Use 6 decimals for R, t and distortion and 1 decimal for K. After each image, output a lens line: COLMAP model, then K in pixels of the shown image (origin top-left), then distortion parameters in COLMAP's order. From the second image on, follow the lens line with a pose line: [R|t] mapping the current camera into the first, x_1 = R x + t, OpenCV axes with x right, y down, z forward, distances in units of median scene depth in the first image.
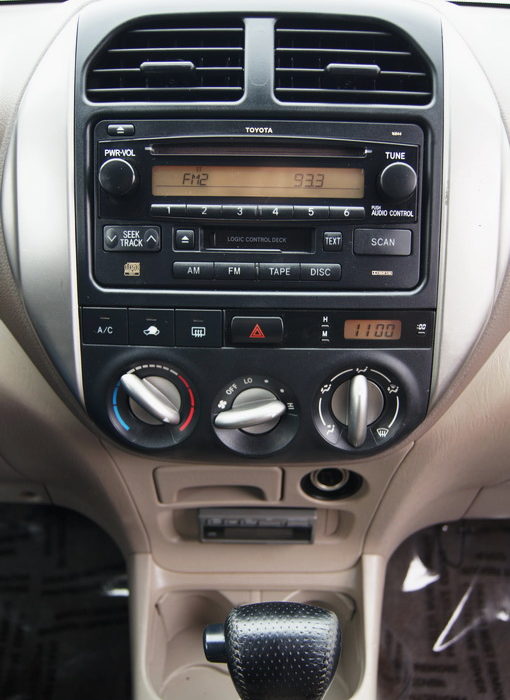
lens RADIAL K [[750.4, 0, 256.4], [0, 750.4, 367.6], [0, 0, 1]] dist [-0.055410, -0.001901]
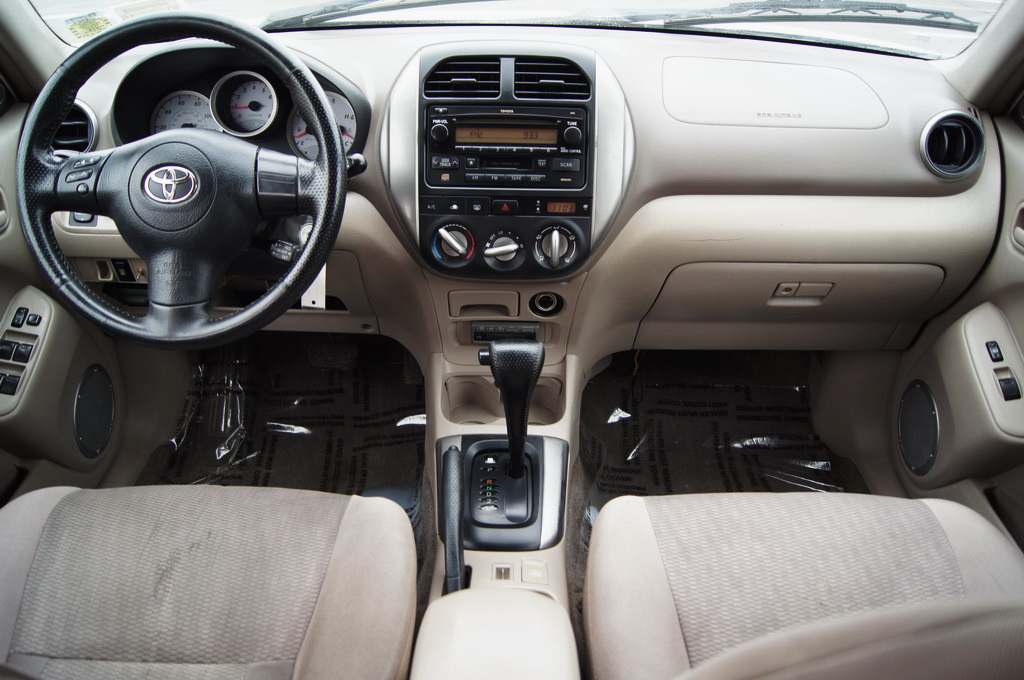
lens RADIAL K [[798.7, 0, 501.8], [0, 798.7, 341.8], [0, 0, 1]] dist [-0.080300, 0.007384]
pose [[0.999959, 0.007161, -0.005489, 0.005830], [-0.007181, 0.999968, -0.003628, 0.326745], [0.005463, 0.003667, 0.999978, -1.186198]]
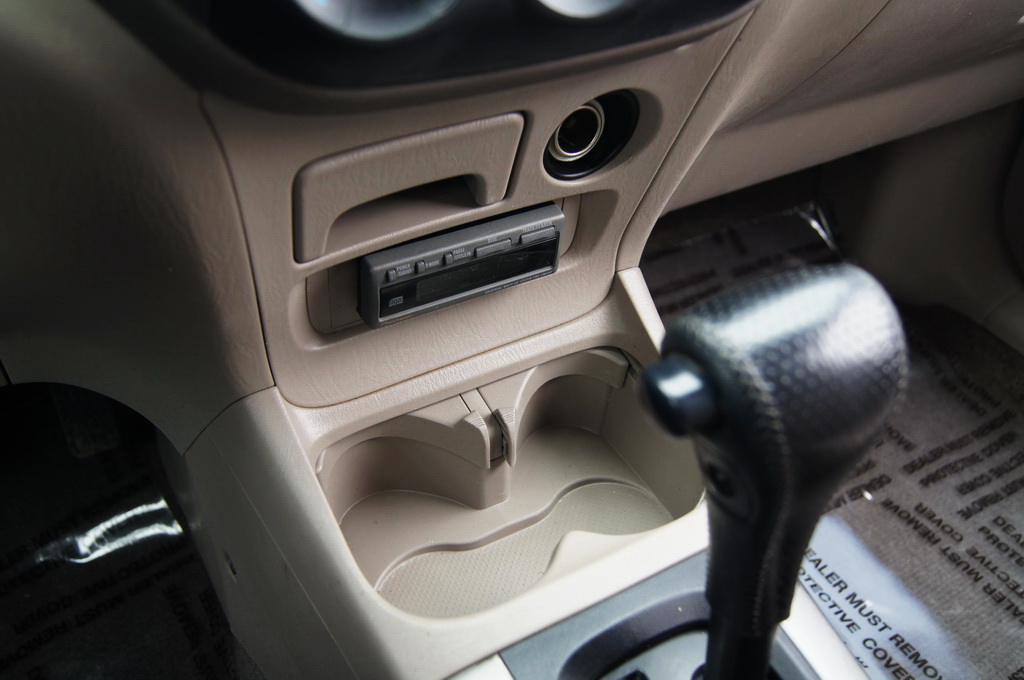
lens RADIAL K [[961.6, 0, 504.2], [0, 961.6, 341.5], [0, 0, 1]] dist [-0.073114, 0.001618]
pose [[0.866670, -0.307525, 0.392826, -0.359814], [0.249326, 0.949020, 0.192868, 0.189141], [-0.432111, -0.069211, 0.899161, 0.498074]]
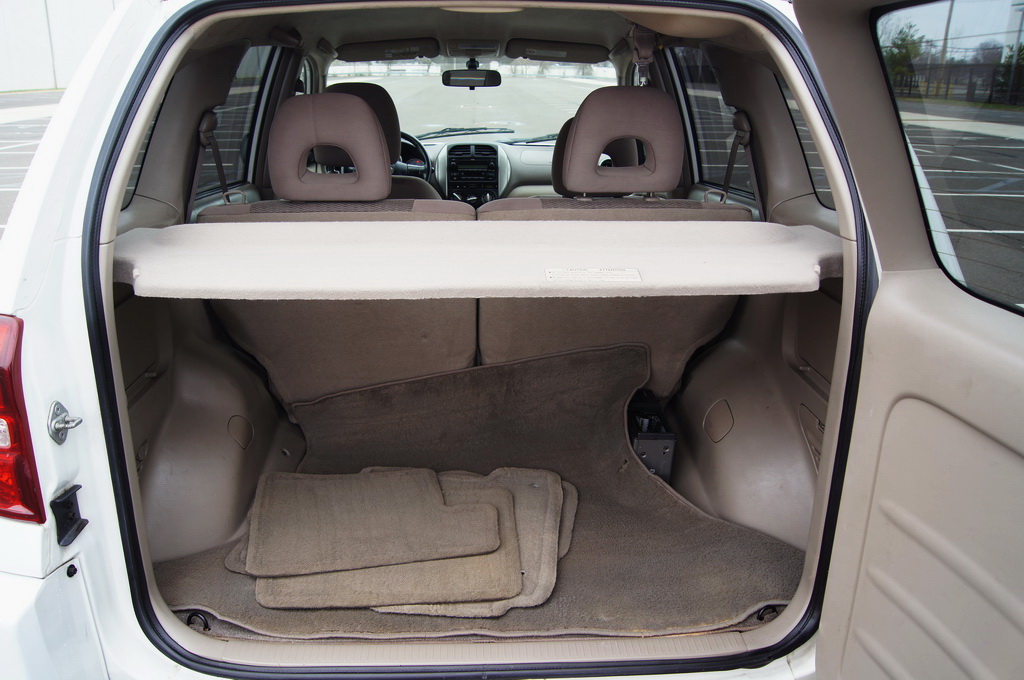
lens RADIAL K [[794.5, 0, 502.7], [0, 794.5, 342.0], [0, 0, 1]] dist [-0.082879, 0.006160]
pose [[0.998139, -0.016190, 0.058789, -0.178722], [0.029102, 0.973703, -0.225953, 3.010659], [-0.053585, 0.227243, 0.972363, -5.811593]]
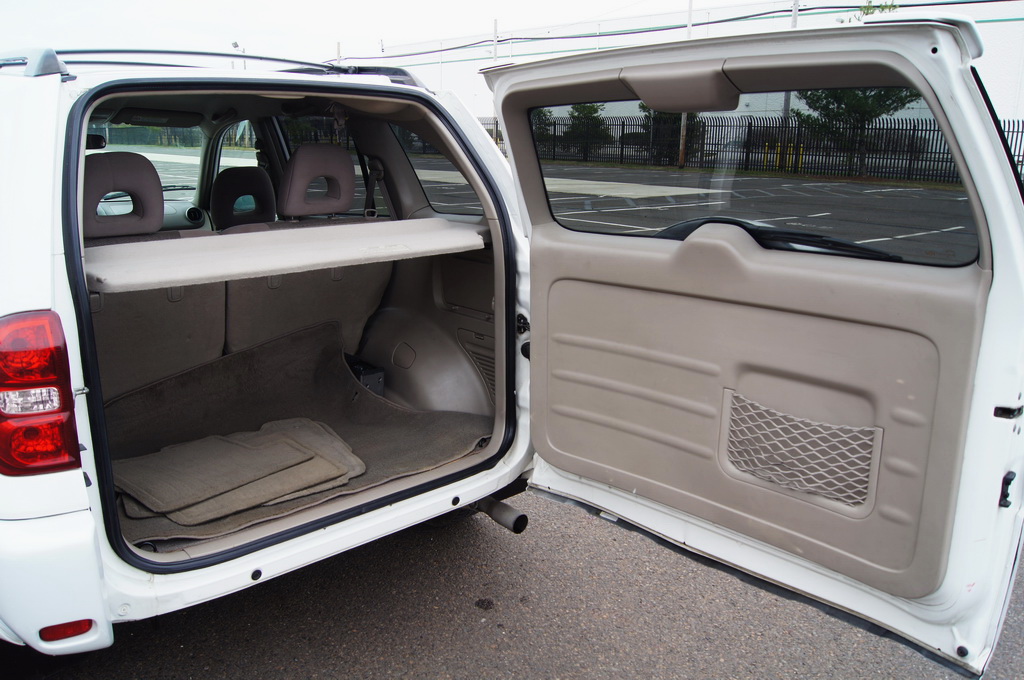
lens RADIAL K [[798.7, 0, 501.8], [0, 798.7, 341.8], [0, 0, 1]] dist [-0.080300, 0.007384]
pose [[0.722161, -0.167778, 0.671069, -2.357384], [0.359546, 0.919833, -0.156948, 3.647712], [-0.590939, 0.354622, 0.724592, -6.827166]]
